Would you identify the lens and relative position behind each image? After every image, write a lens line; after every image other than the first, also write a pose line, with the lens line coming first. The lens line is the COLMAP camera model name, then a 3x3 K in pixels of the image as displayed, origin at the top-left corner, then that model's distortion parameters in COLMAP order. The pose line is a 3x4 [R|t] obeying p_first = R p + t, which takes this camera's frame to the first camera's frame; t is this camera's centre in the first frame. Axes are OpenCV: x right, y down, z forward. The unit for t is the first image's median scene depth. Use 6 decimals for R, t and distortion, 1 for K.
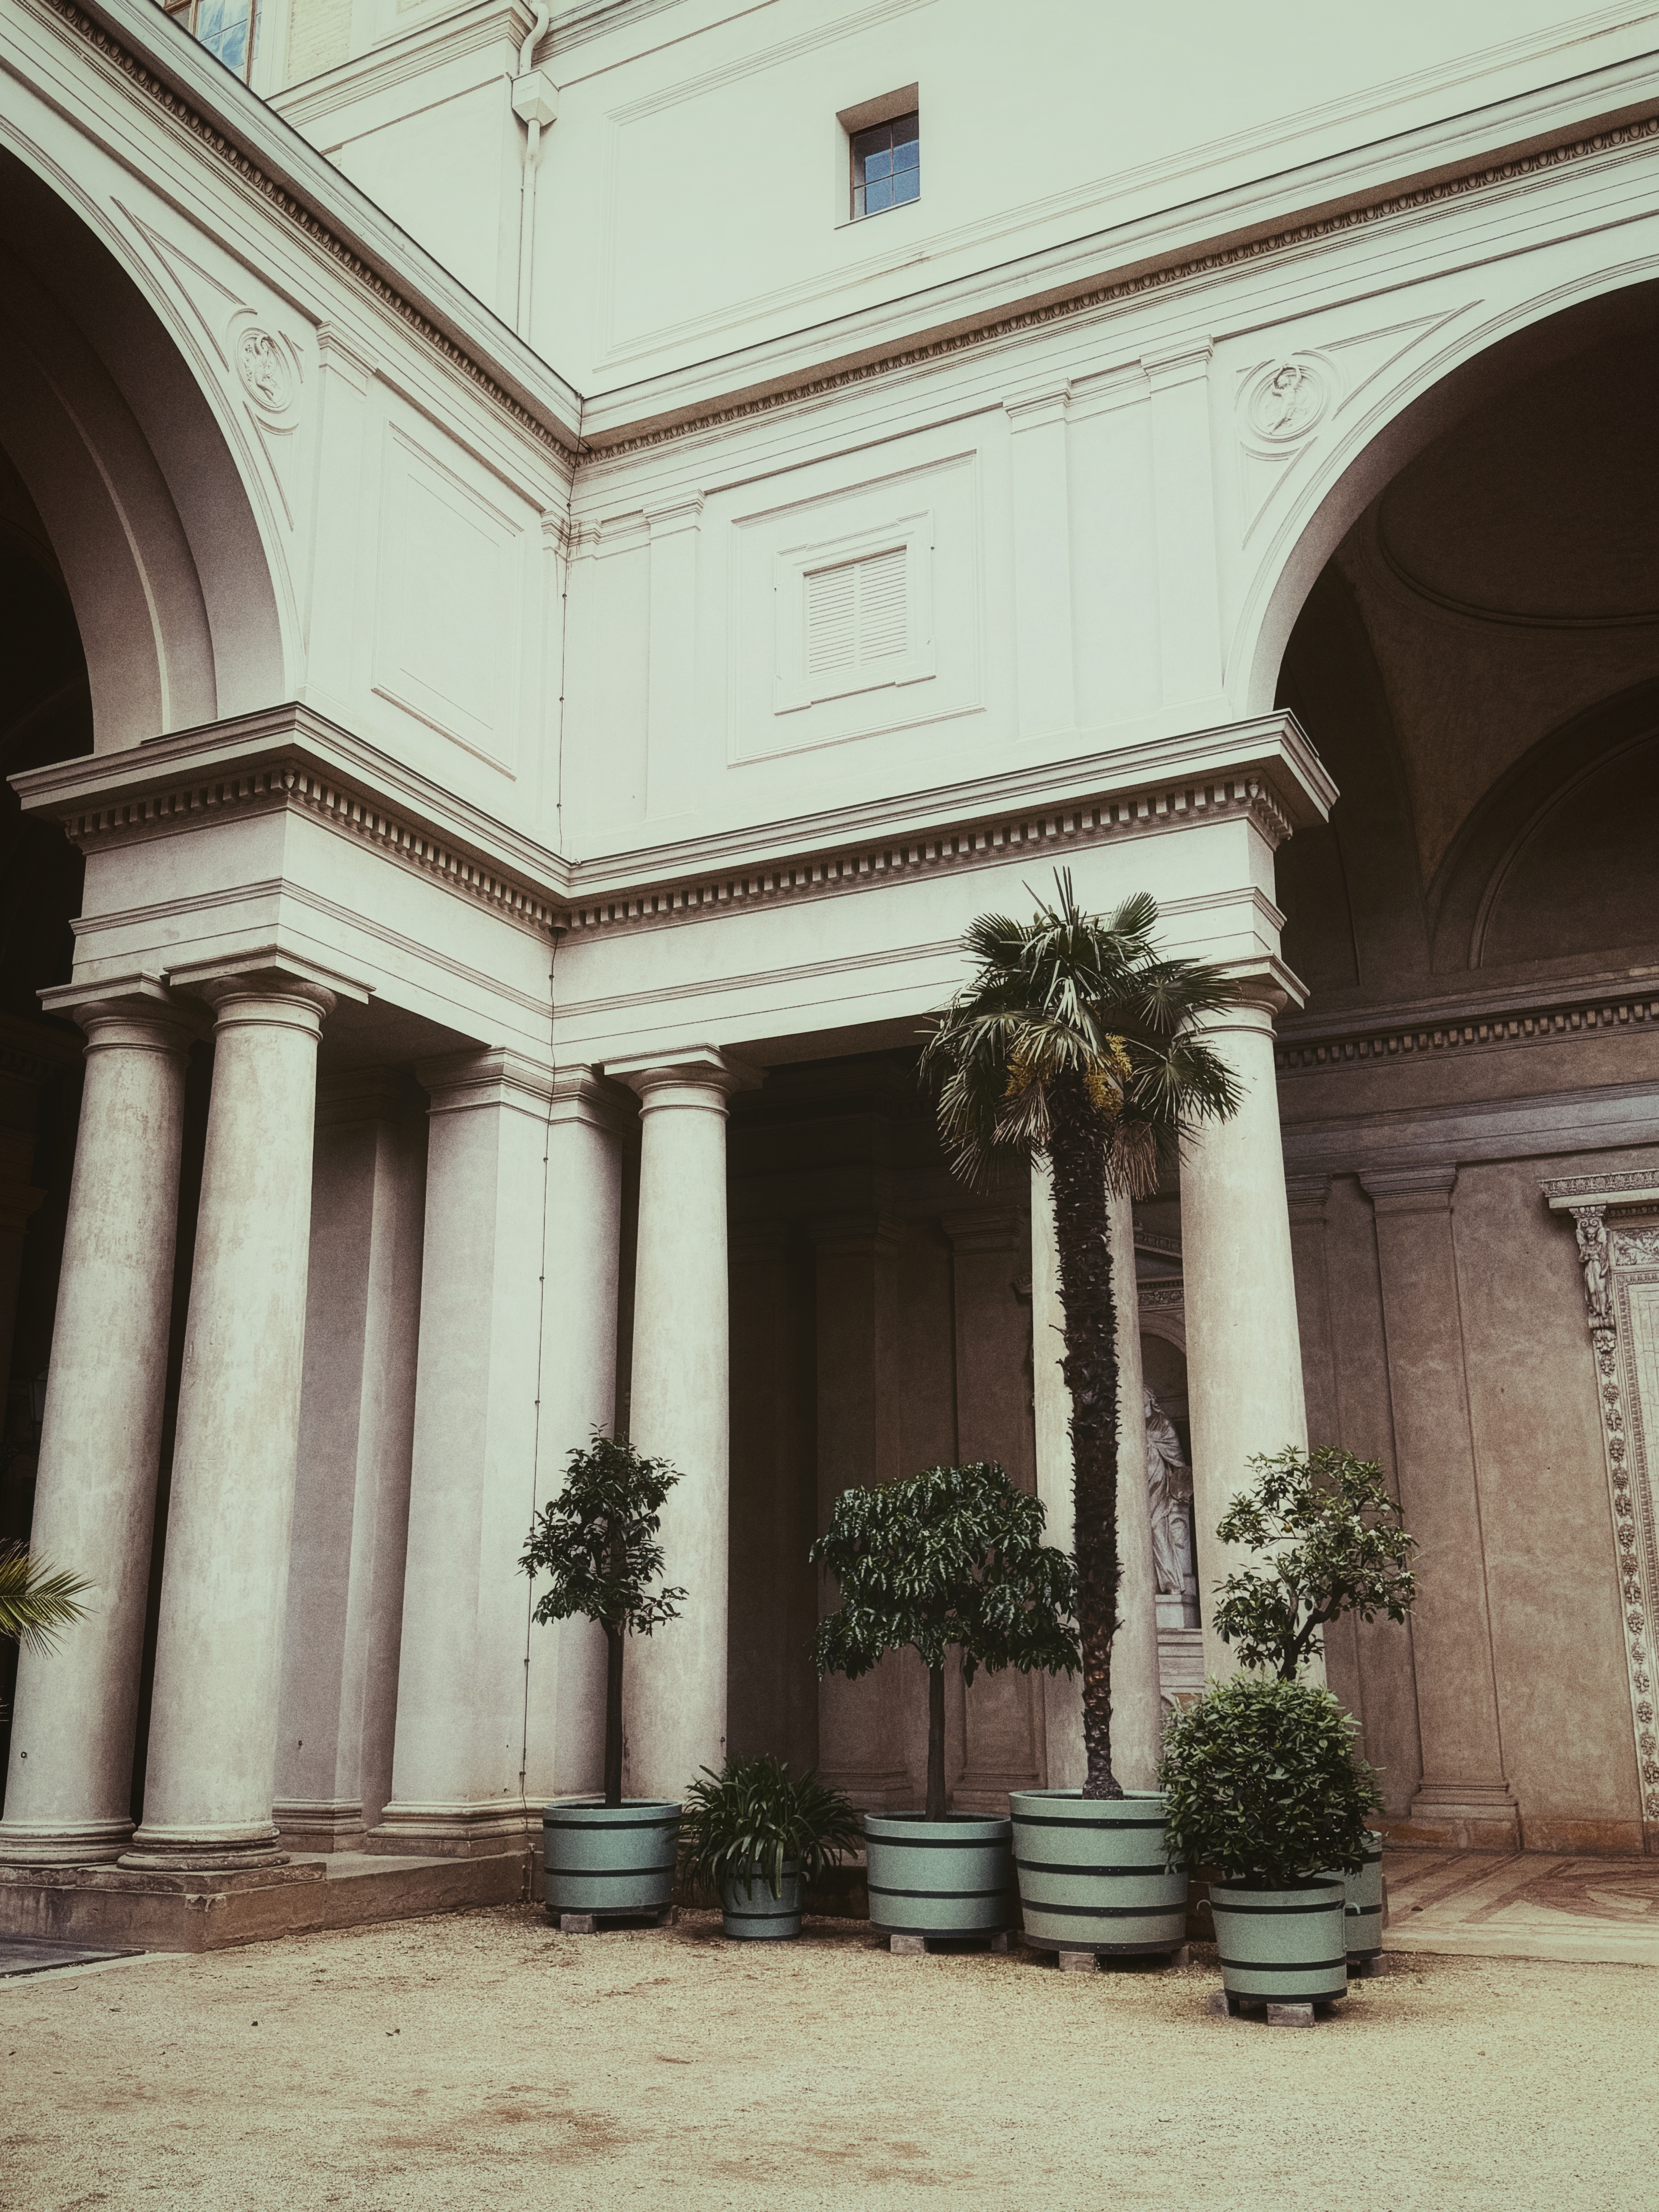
lens RADIAL K [[2021.2, 0, 829.5], [0, 2021.2, 1106.0], [0, 0, 1]] dist [0.152340, -0.248572]
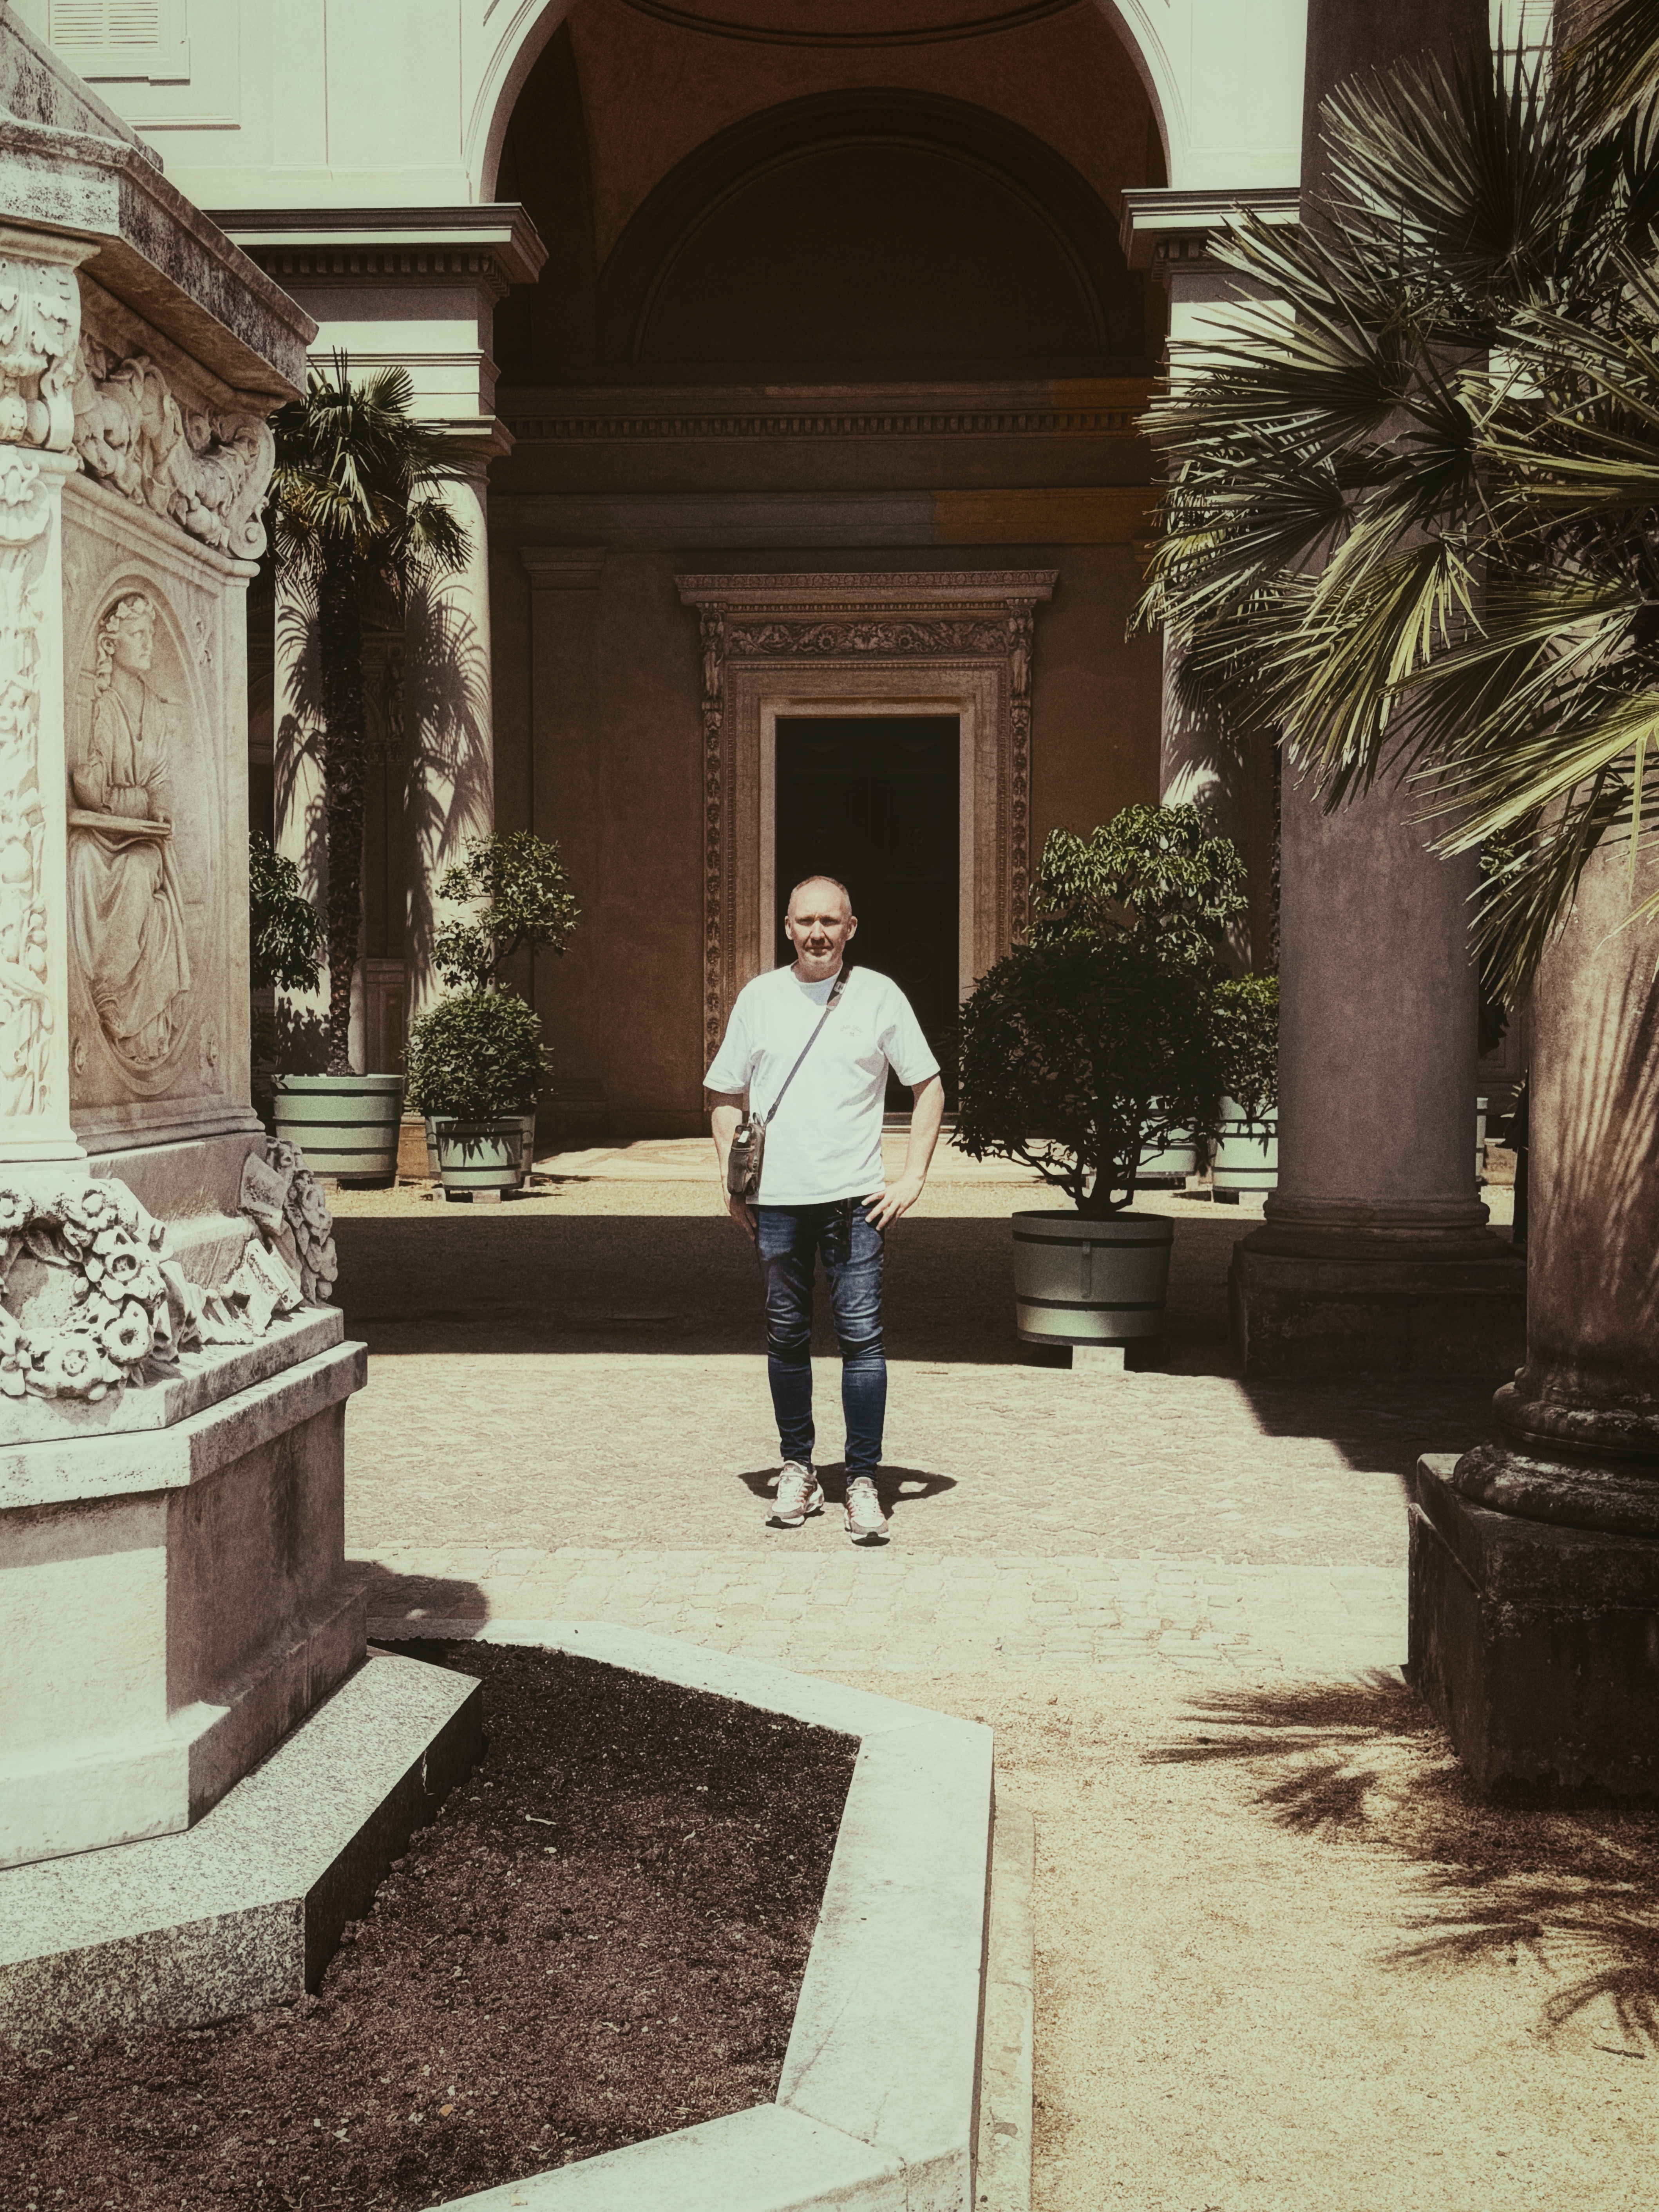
lens RADIAL K [[2955.9, 0, 829.5], [0, 2955.9, 1106.0], [0, 0, 1]] dist [-0.002964, 0.001555]
pose [[0.919206, -0.008035, 0.393695, -0.327909], [-0.108684, 0.955779, 0.273264, -0.208887], [-0.378481, -0.293974, 0.877685, -0.819110]]
